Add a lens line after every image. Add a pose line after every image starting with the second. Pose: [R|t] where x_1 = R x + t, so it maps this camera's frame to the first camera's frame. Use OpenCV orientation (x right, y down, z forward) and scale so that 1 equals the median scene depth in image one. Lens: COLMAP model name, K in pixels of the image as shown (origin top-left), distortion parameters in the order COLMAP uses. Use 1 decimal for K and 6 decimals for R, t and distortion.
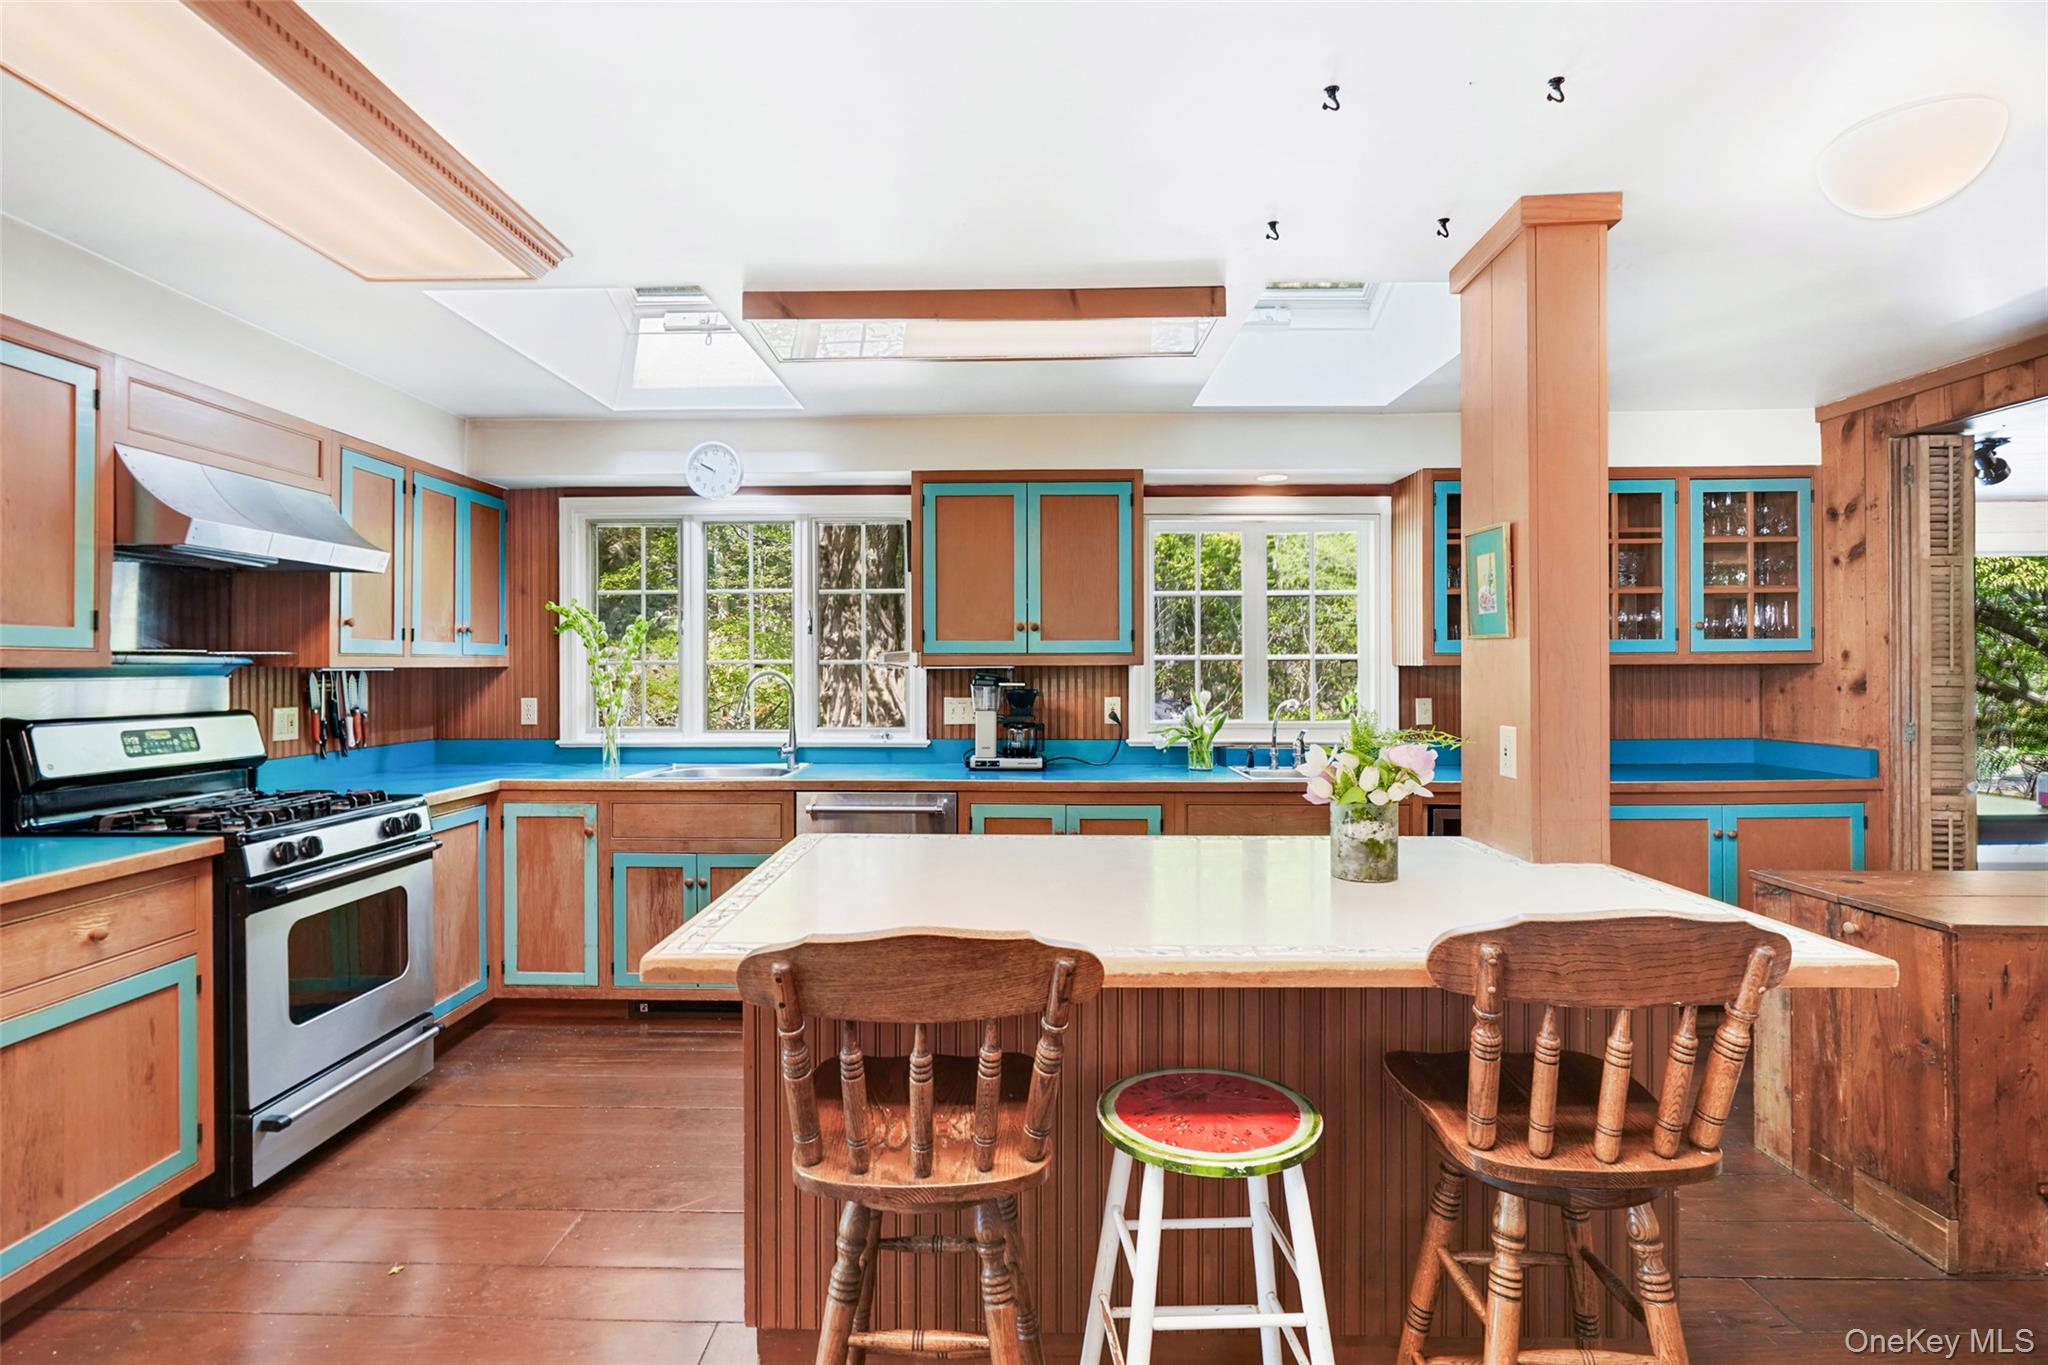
lens RADIAL K [[939.6, 0, 1021.0], [0, 939.6, 675.8], [0, 0, 1]] dist [-0.011594, 0.000960]
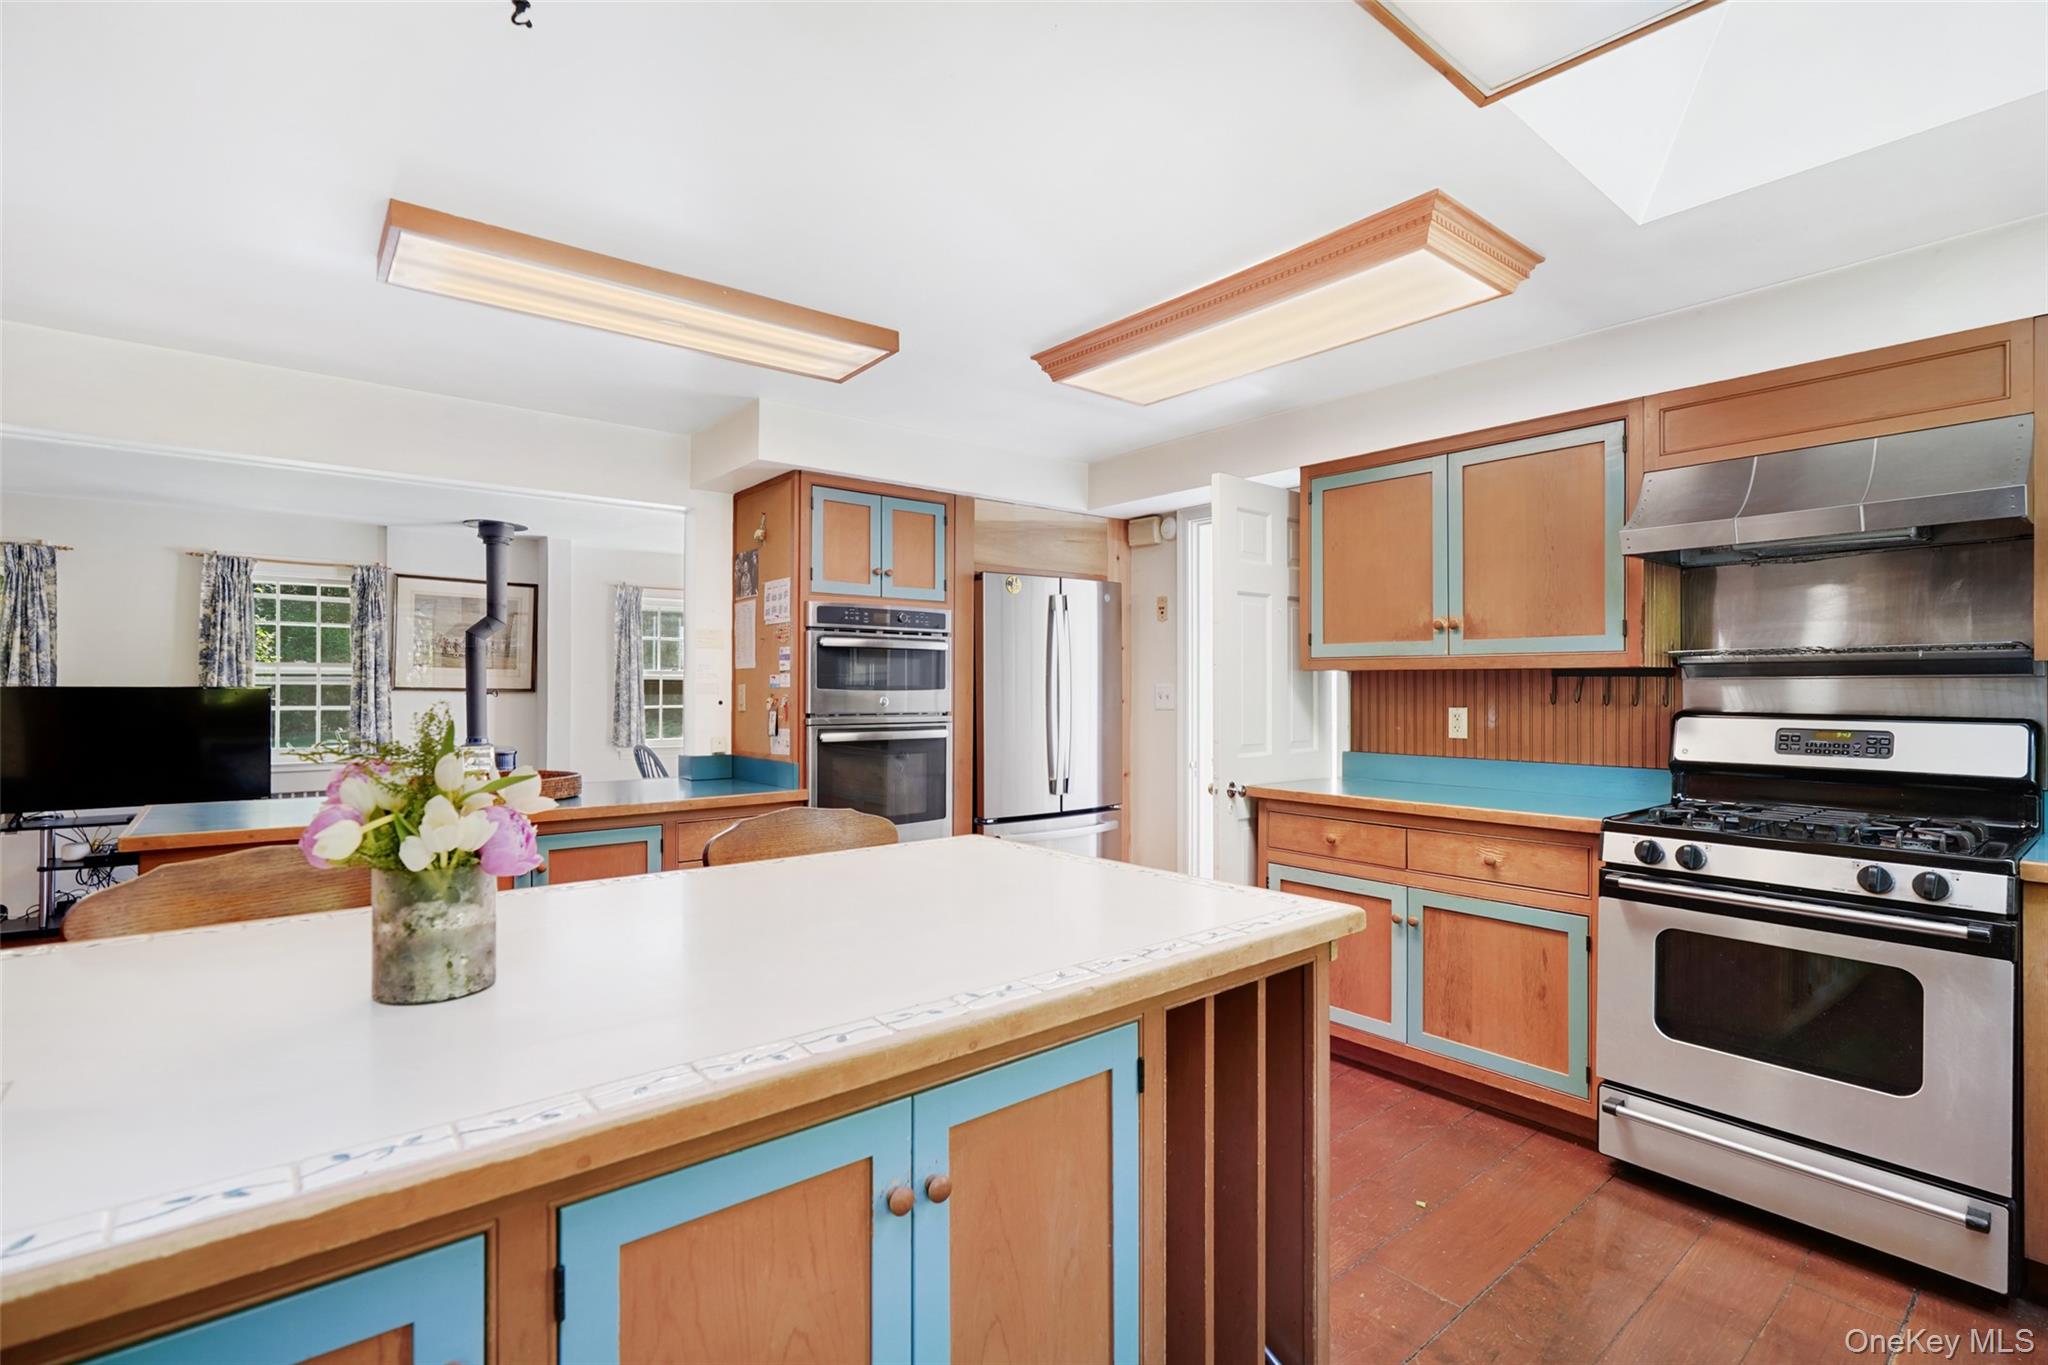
lens RADIAL K [[939.6, 0, 1024.2], [0, 939.6, 681.0], [0, 0, 1]] dist [-0.008463, 0.001941]
pose [[-0.763116, 0.000692, -0.646261, 0.366691], [0.000127, 1.000000, 0.000922, 0.007929], [0.646262, 0.000621, -0.763116, 1.365533]]
